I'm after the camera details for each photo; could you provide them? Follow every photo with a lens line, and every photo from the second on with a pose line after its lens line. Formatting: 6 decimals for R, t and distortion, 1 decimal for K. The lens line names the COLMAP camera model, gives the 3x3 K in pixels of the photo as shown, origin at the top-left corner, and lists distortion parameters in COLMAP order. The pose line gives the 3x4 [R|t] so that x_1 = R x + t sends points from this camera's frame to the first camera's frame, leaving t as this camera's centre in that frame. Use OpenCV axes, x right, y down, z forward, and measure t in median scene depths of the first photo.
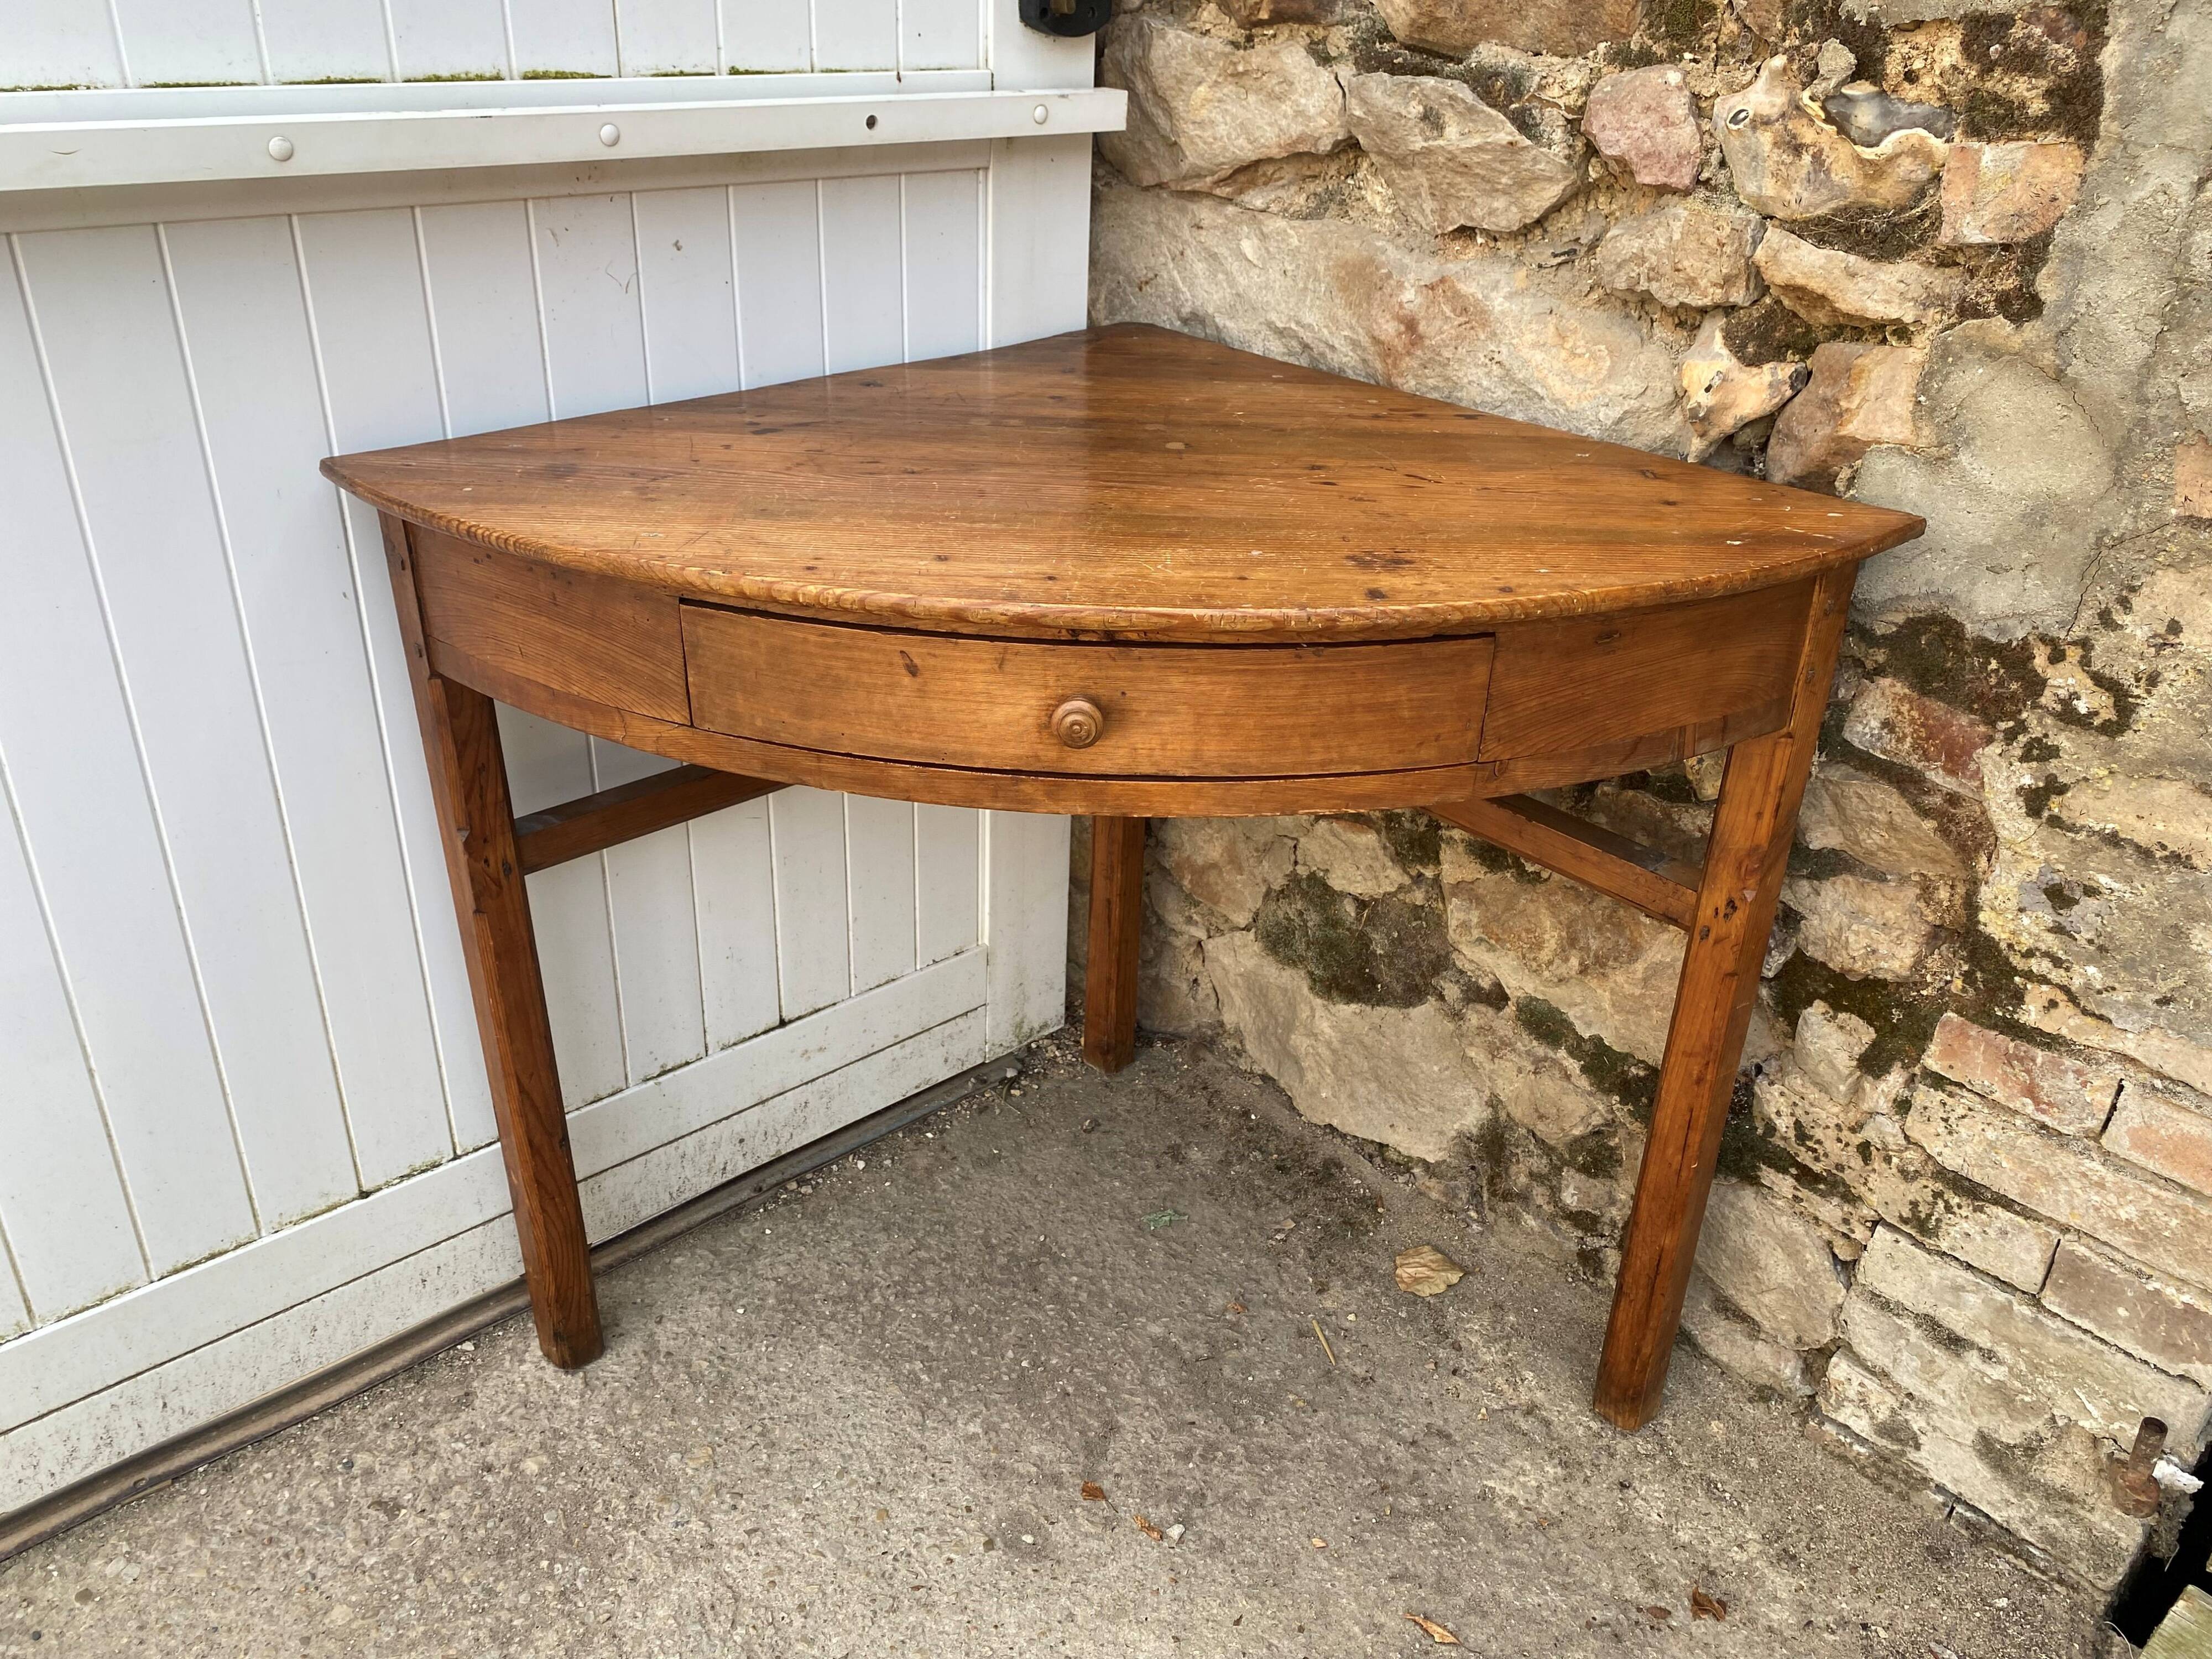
lens RADIAL K [[1682.0, 0, 1095.4], [0, 1682.0, 807.7], [0, 0, 1]] dist [0.008176, -0.000128]
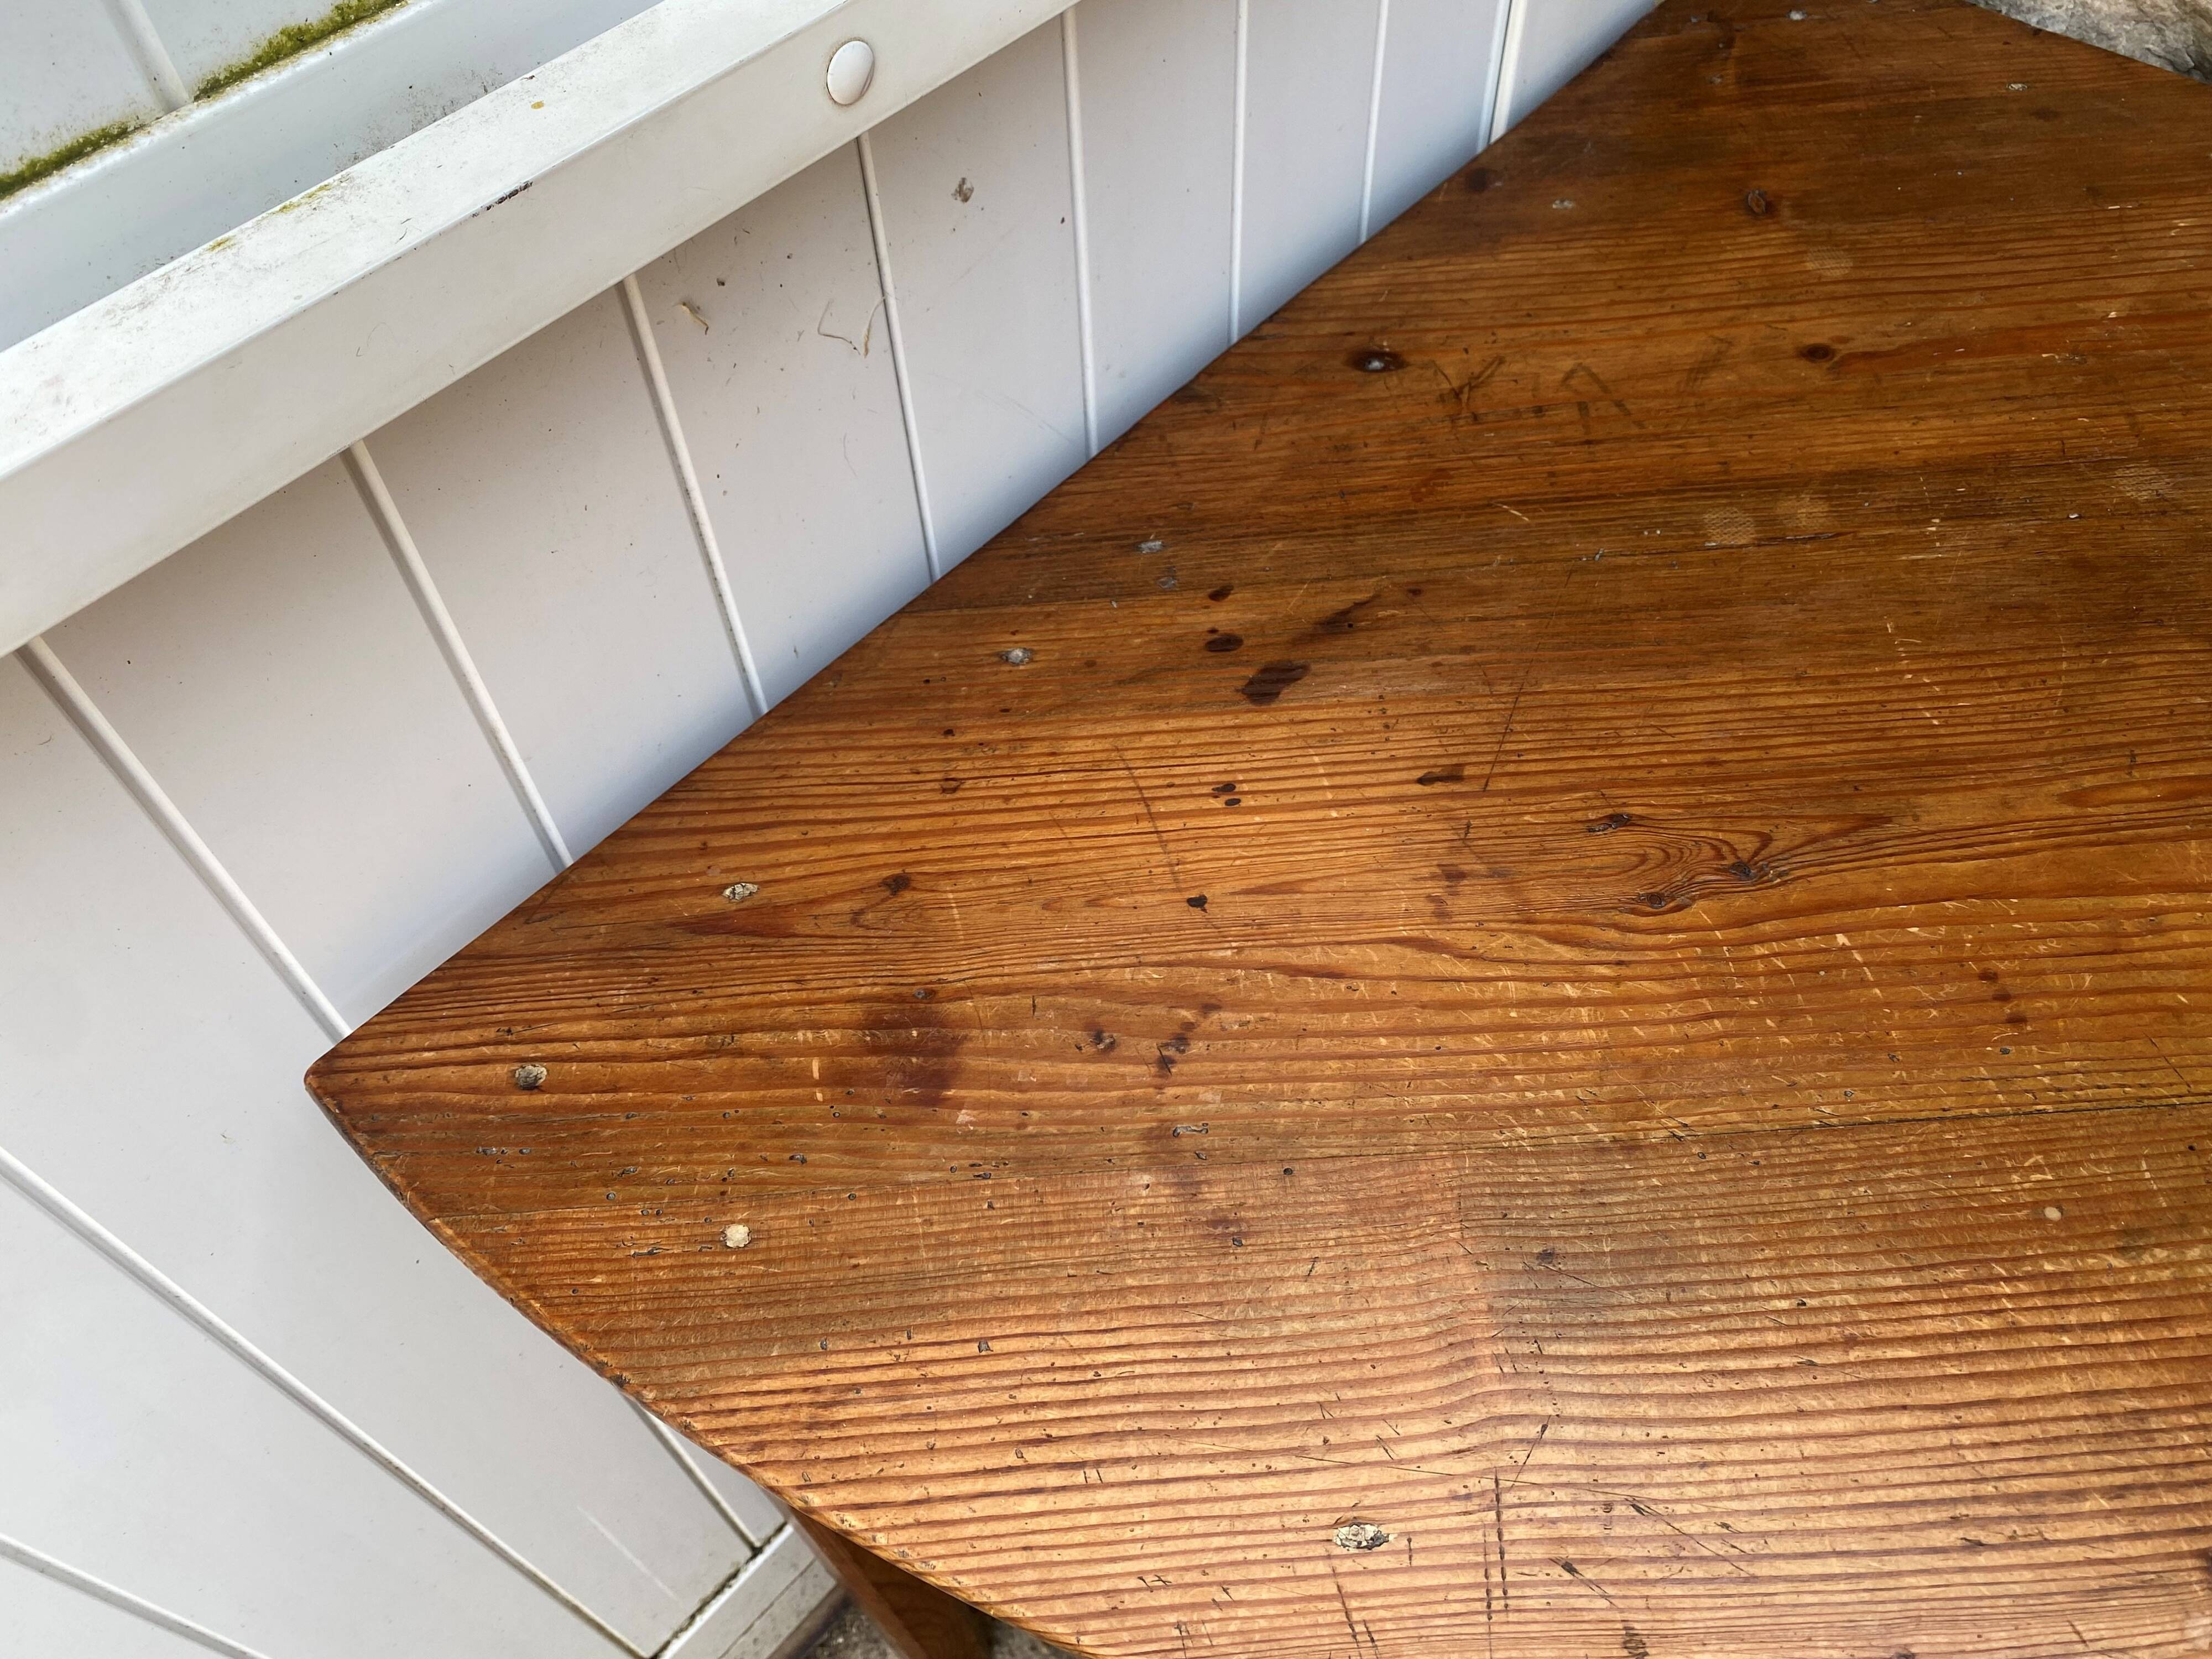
lens RADIAL K [[1669.2, 0, 1053.8], [0, 1669.2, 814.9], [0, 0, 1]] dist [0.082100, -0.118599]
pose [[0.990456, -0.136491, -0.019165, -0.233106], [0.131331, 0.892392, 0.431727, -0.360463], [-0.041824, -0.430124, 0.901800, 0.573790]]
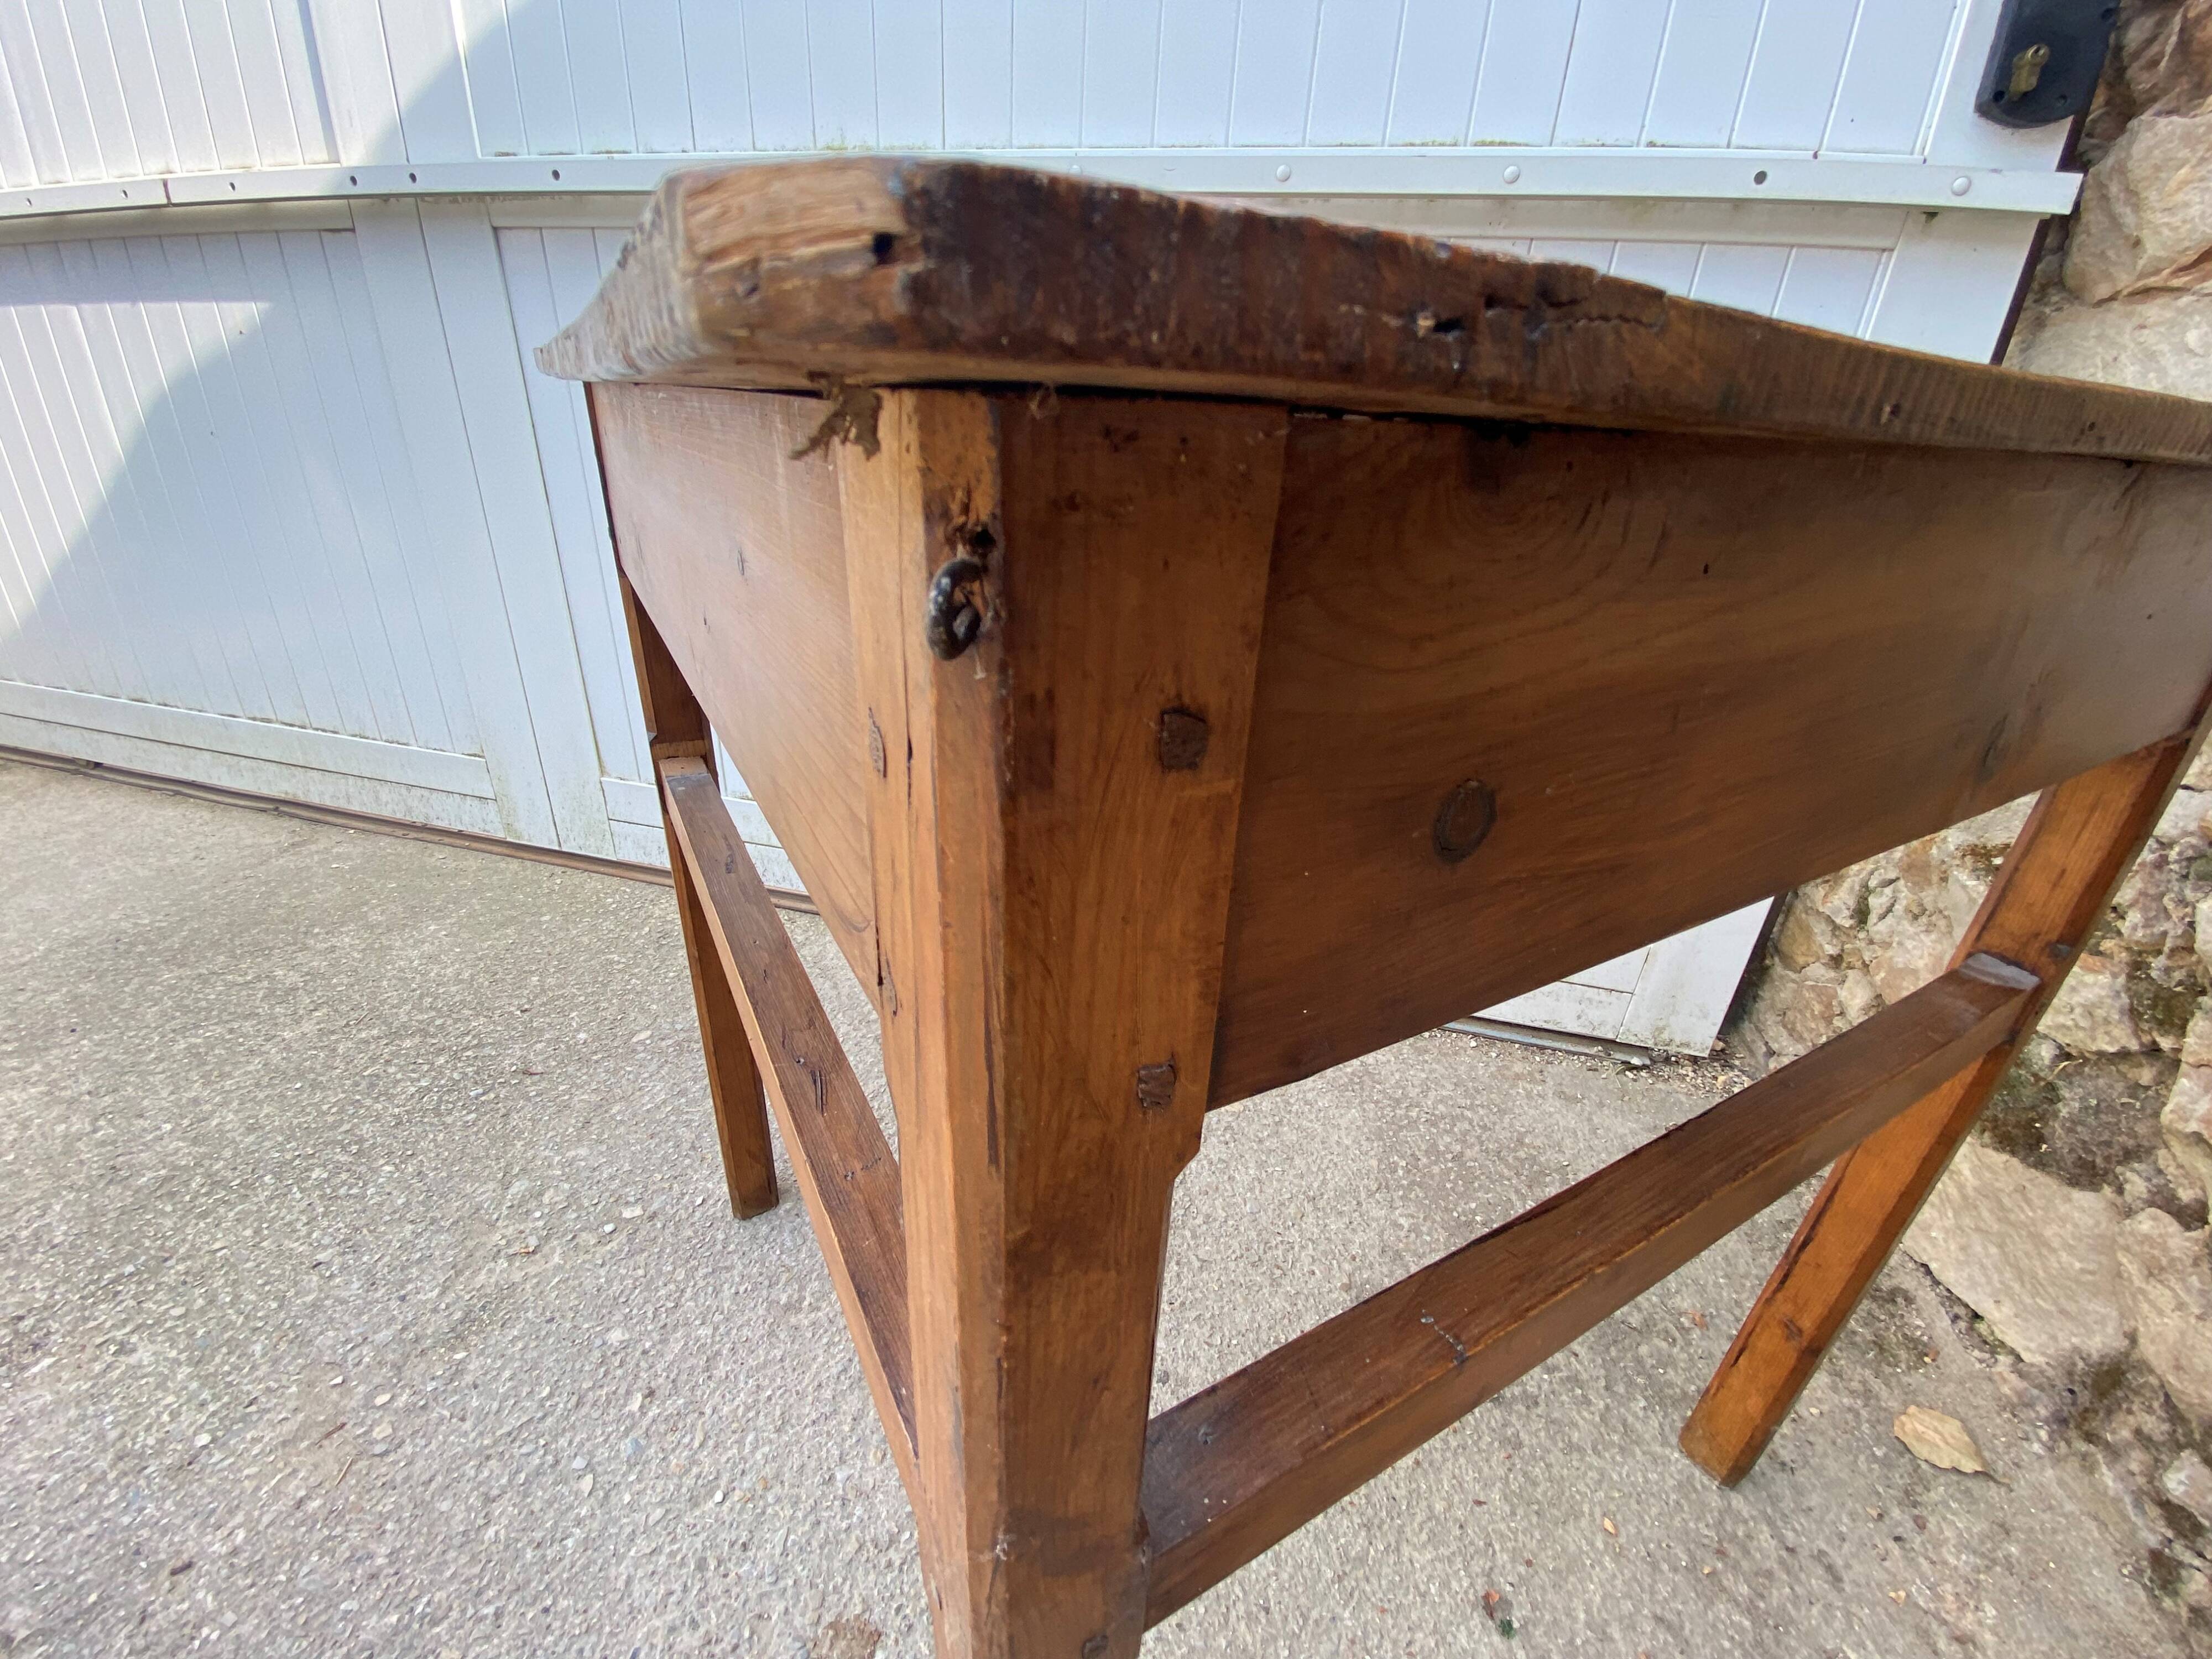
lens RADIAL K [[896.6, 0, 1099.7], [0, 896.6, 827.9], [0, 0, 1]] dist [0.010288, -0.015388]
pose [[0.575211, 0.339149, -0.744386, 0.221008], [-0.404399, 0.908920, 0.101620, 0.136945], [0.711052, 0.242576, 0.659972, 0.355830]]
